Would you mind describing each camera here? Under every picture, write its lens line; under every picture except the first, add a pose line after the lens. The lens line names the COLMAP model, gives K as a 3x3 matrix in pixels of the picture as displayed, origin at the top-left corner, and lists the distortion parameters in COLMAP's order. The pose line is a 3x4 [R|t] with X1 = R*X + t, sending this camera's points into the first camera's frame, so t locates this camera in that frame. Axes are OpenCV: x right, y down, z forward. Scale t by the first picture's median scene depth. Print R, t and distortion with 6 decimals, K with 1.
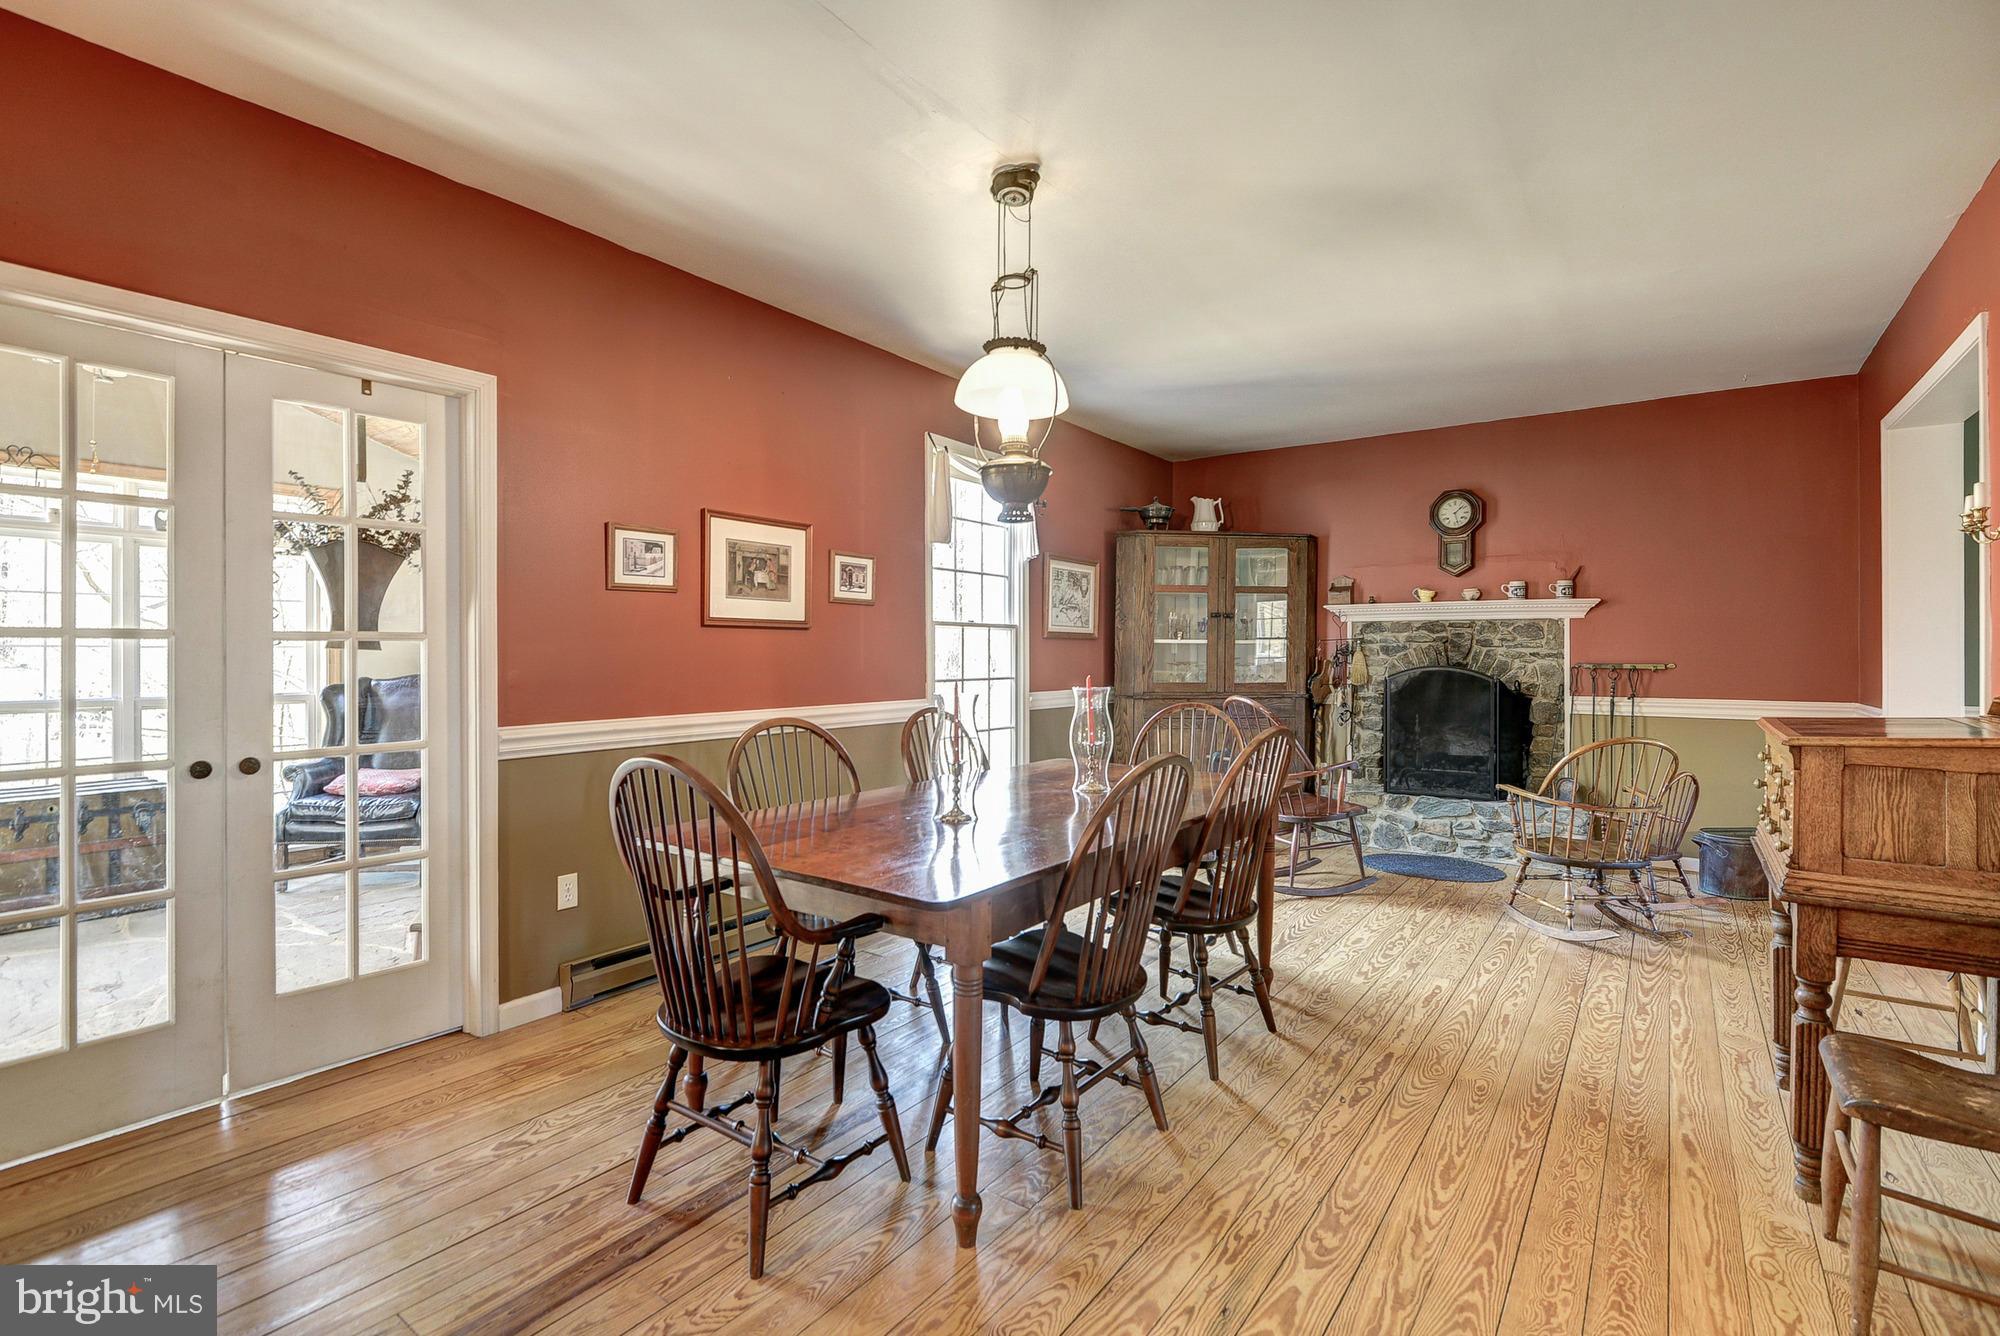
lens RADIAL K [[917.8, 0, 1004.6], [0, 917.8, 650.4], [0, 0, 1]] dist [0.026761, -0.027706]
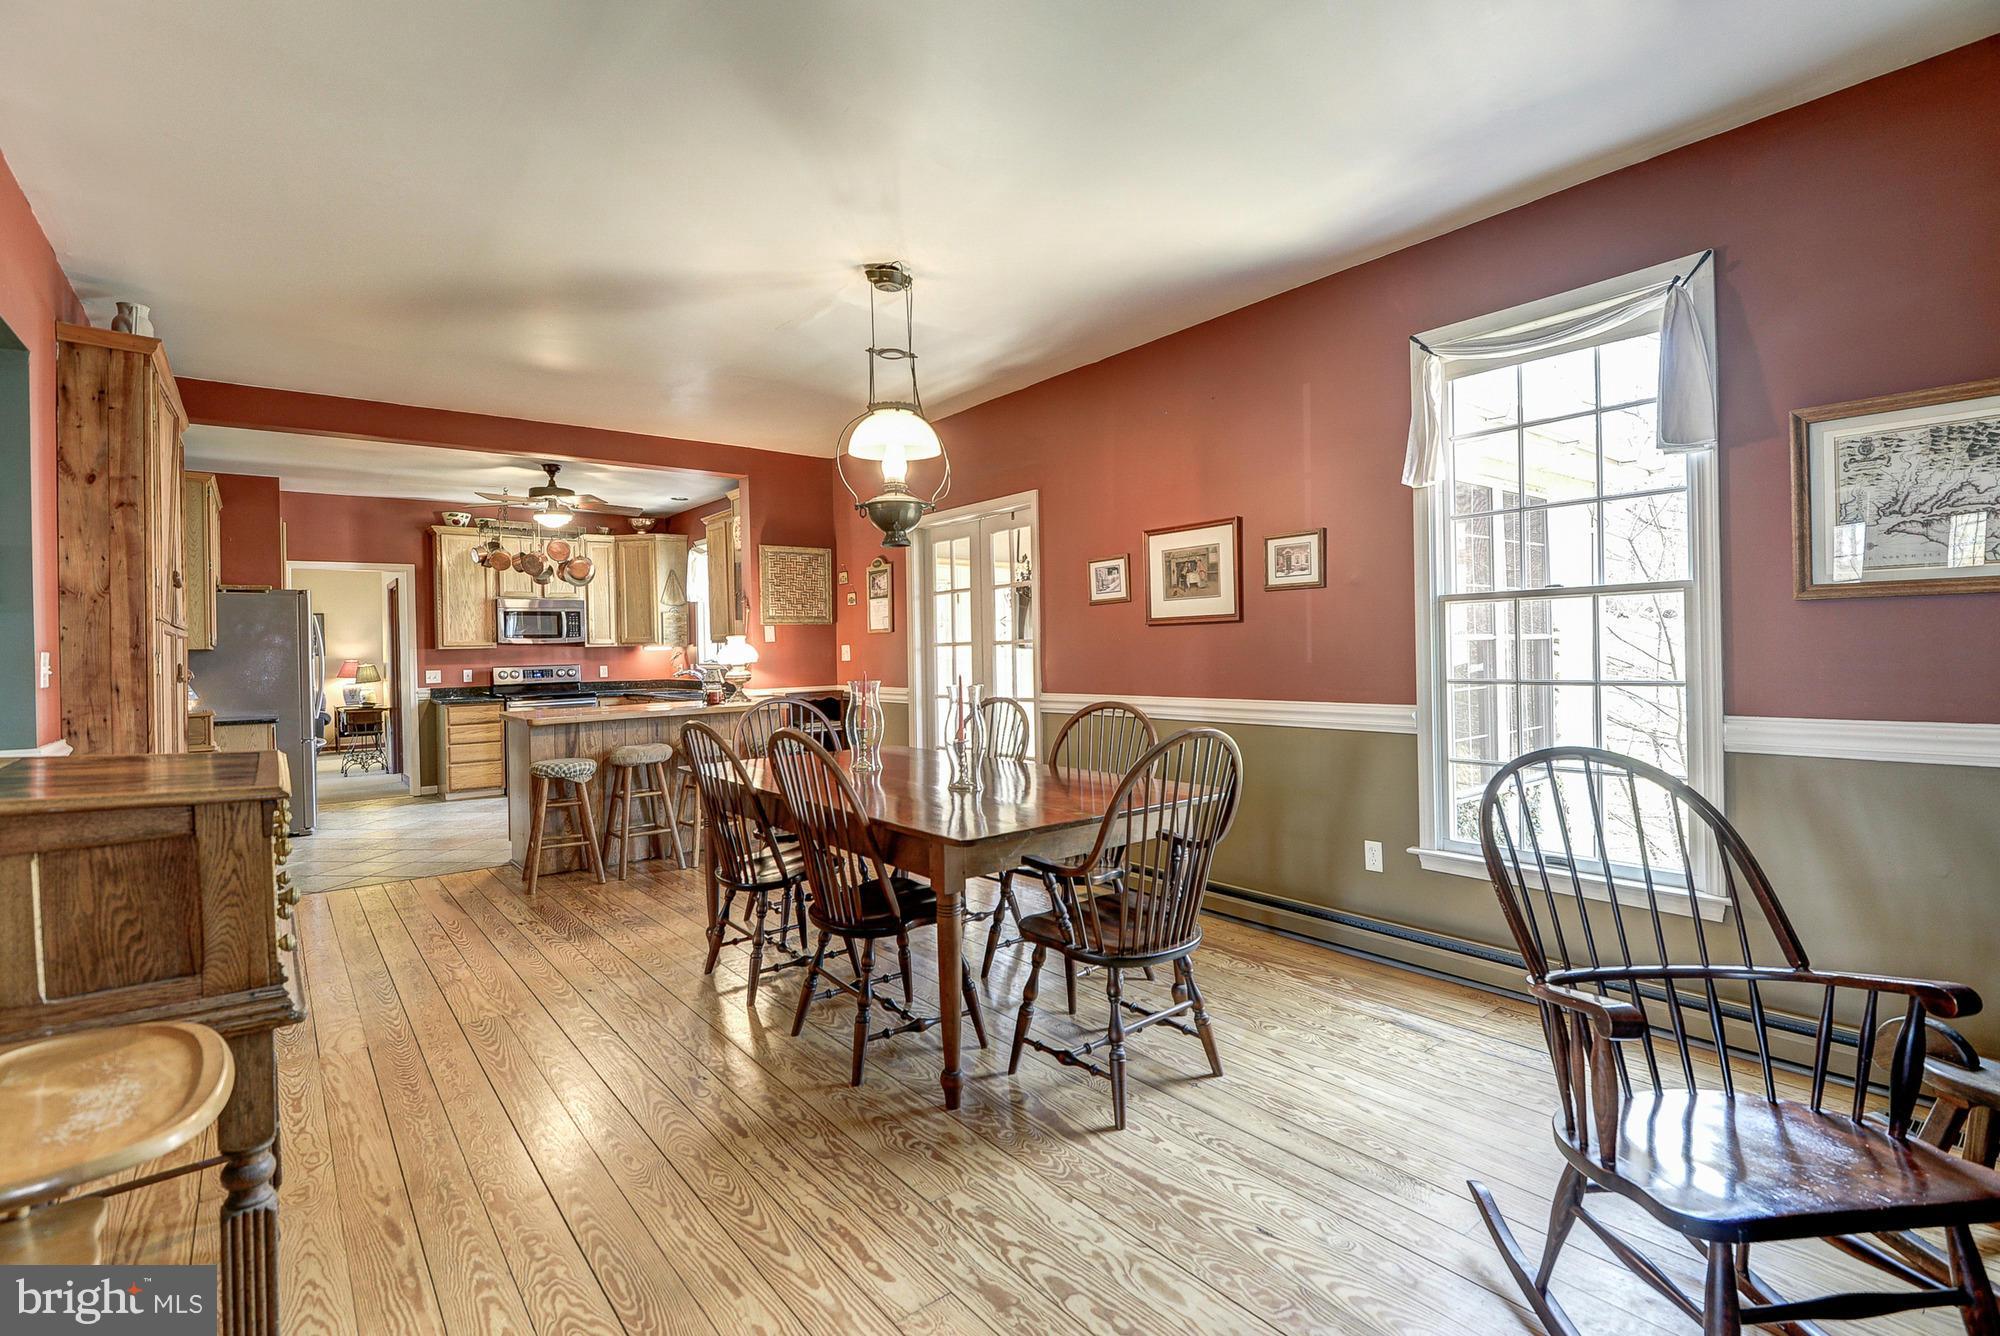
lens RADIAL K [[950.2, 0, 1030.9], [0, 950.2, 646.0], [0, 0, 1]] dist [0.000712, -0.025206]
pose [[-0.267617, -0.010739, -0.963465, 0.562101], [0.014771, 0.999775, -0.015247, 0.010089], [0.963412, -0.018312, -0.267399, 0.714291]]
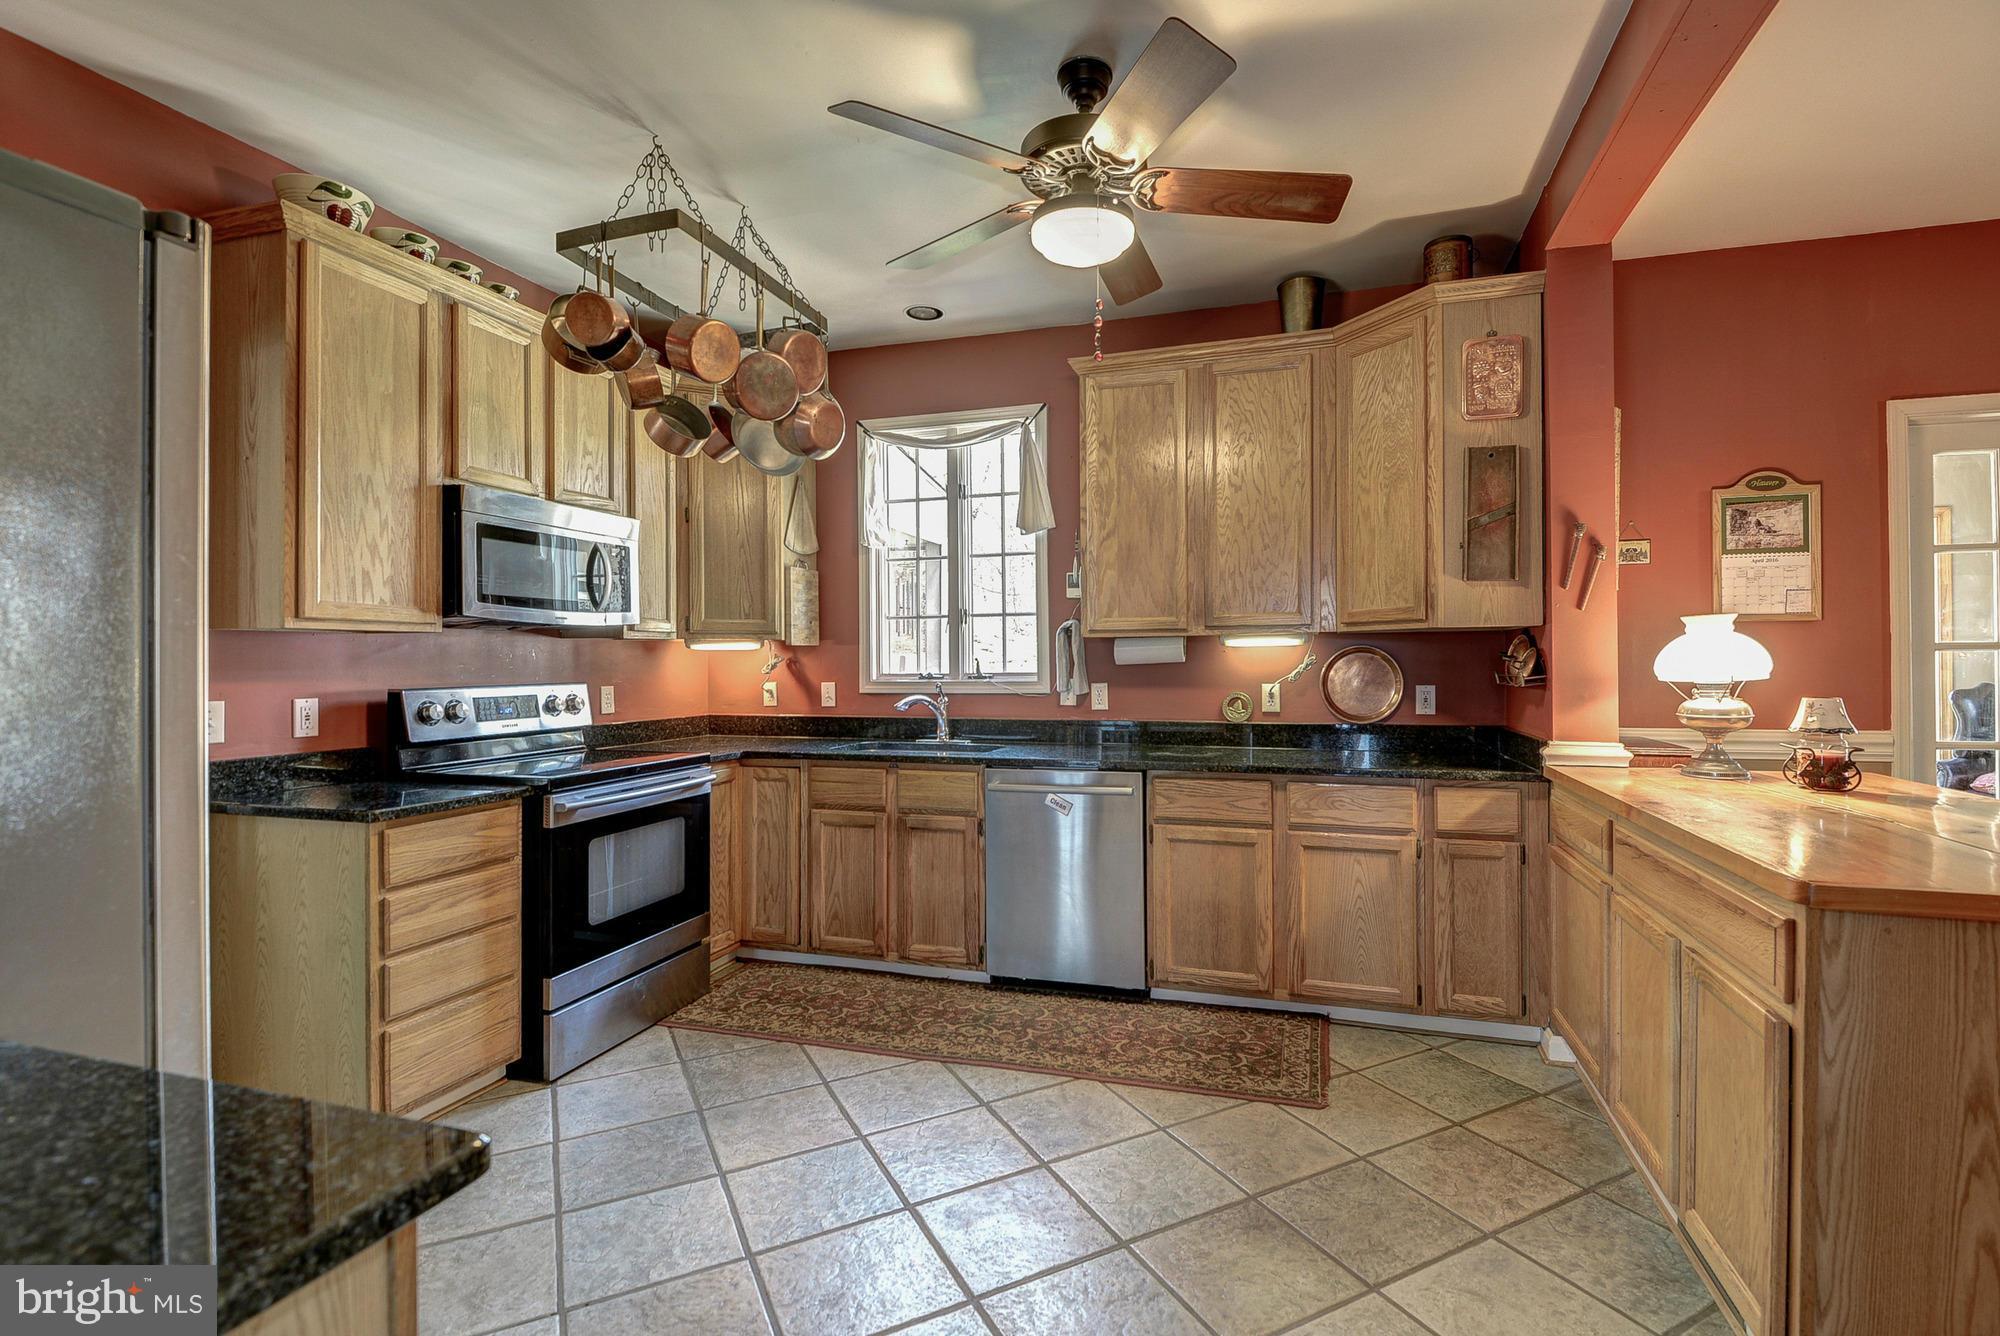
lens RADIAL K [[917.8, 0, 1004.6], [0, 917.8, 650.4], [0, 0, 1]] dist [0.026761, -0.027706]
pose [[0.310738, -0.026453, -0.950127, -0.074777], [0.007146, 0.999649, -0.025495, 0.002471], [0.950469, 0.001133, 0.310818, -0.321654]]
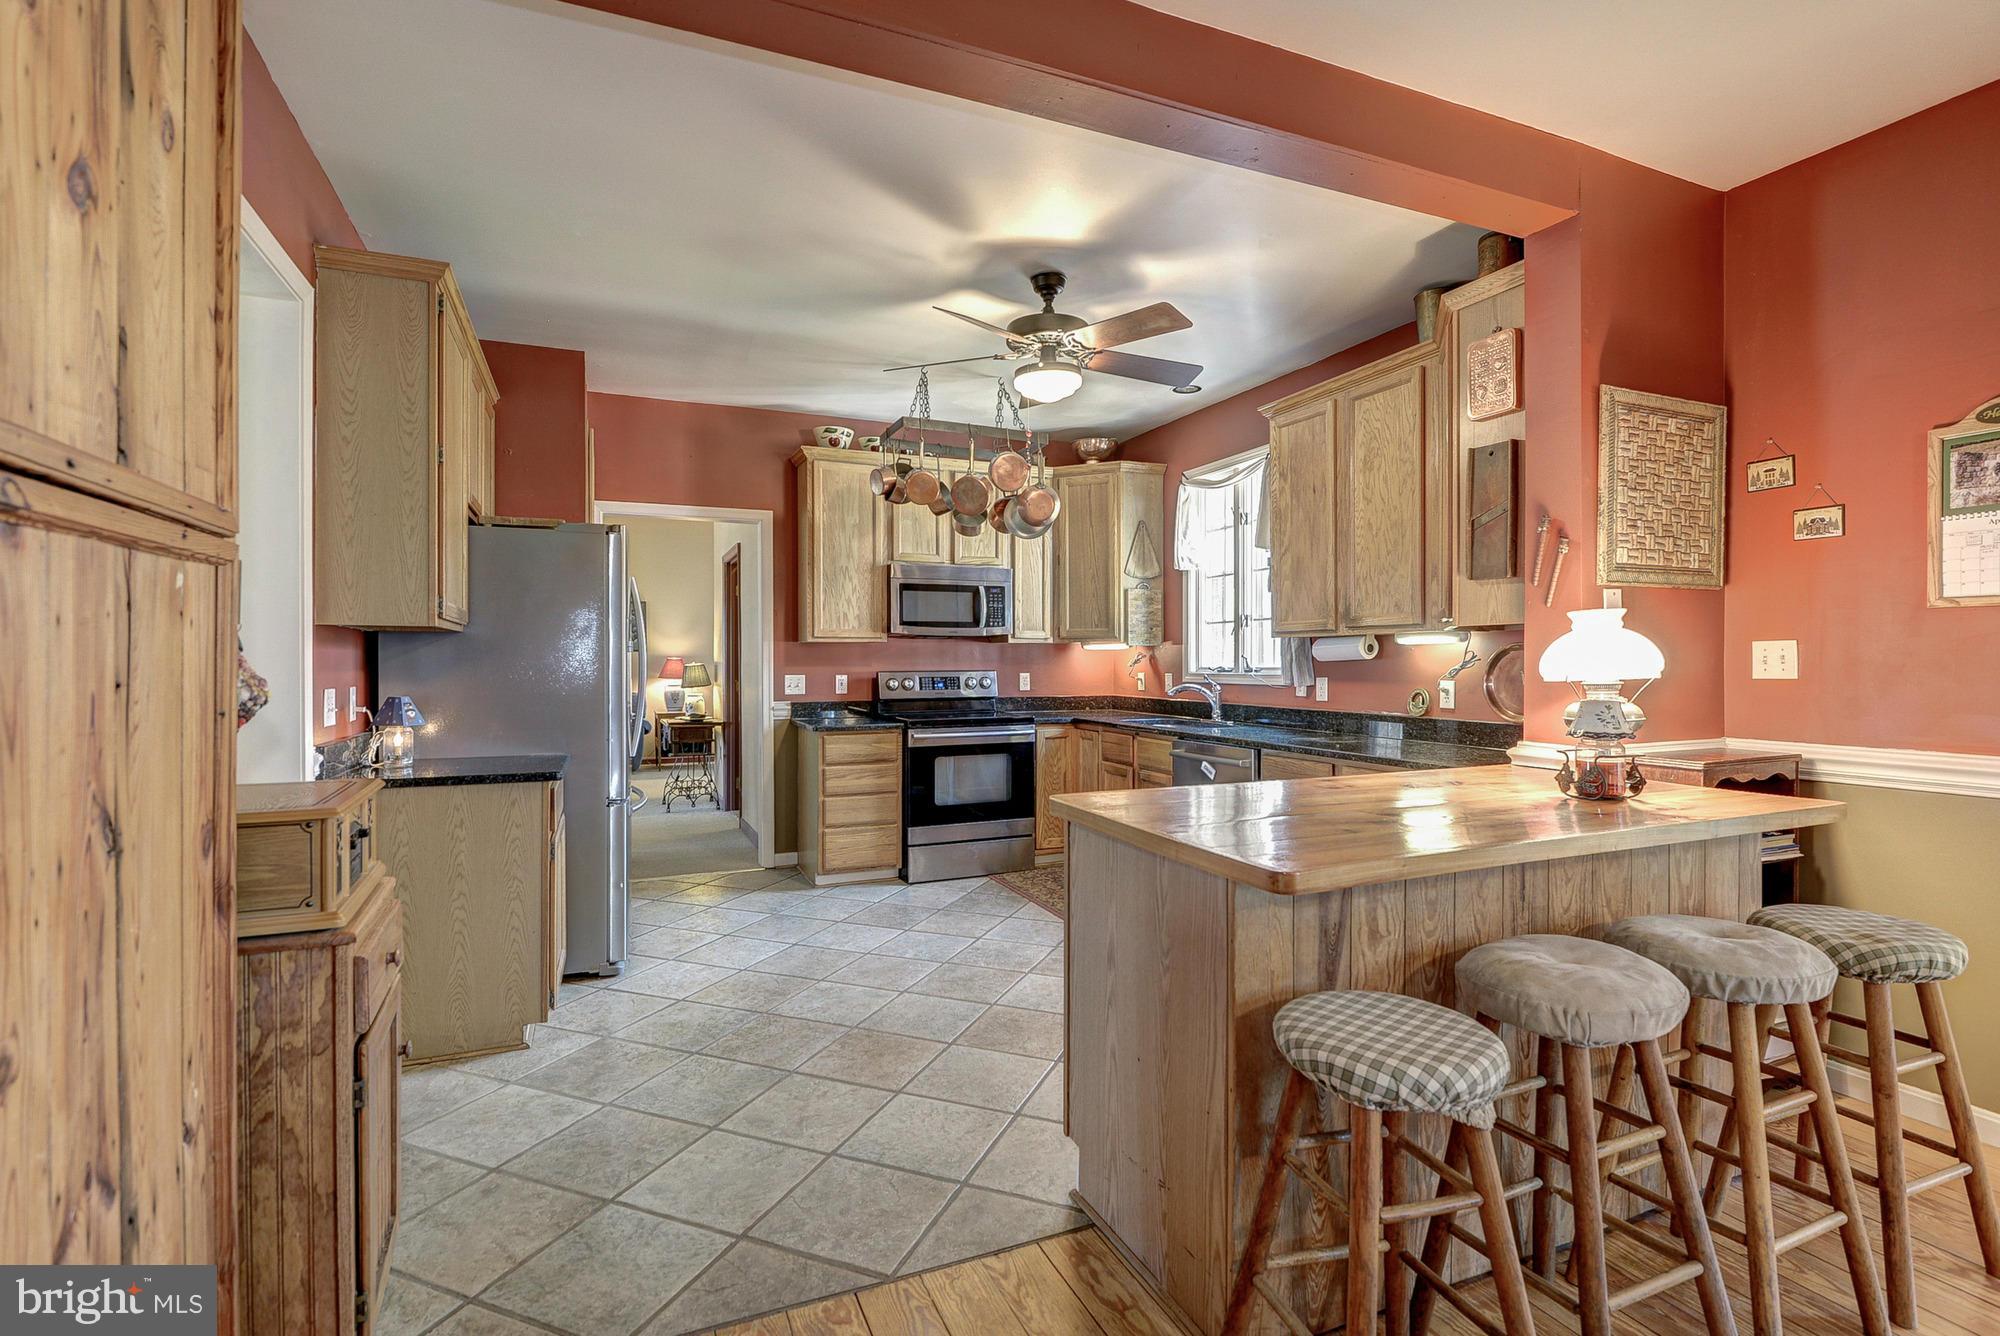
lens RADIAL K [[917.8, 0, 1004.6], [0, 917.8, 650.4], [0, 0, 1]] dist [0.026761, -0.027706]
pose [[-0.516353, -0.021735, -0.856100, 0.091815], [-0.007818, 0.999756, -0.020667, 0.005030], [0.856340, -0.003978, -0.516397, 0.103187]]
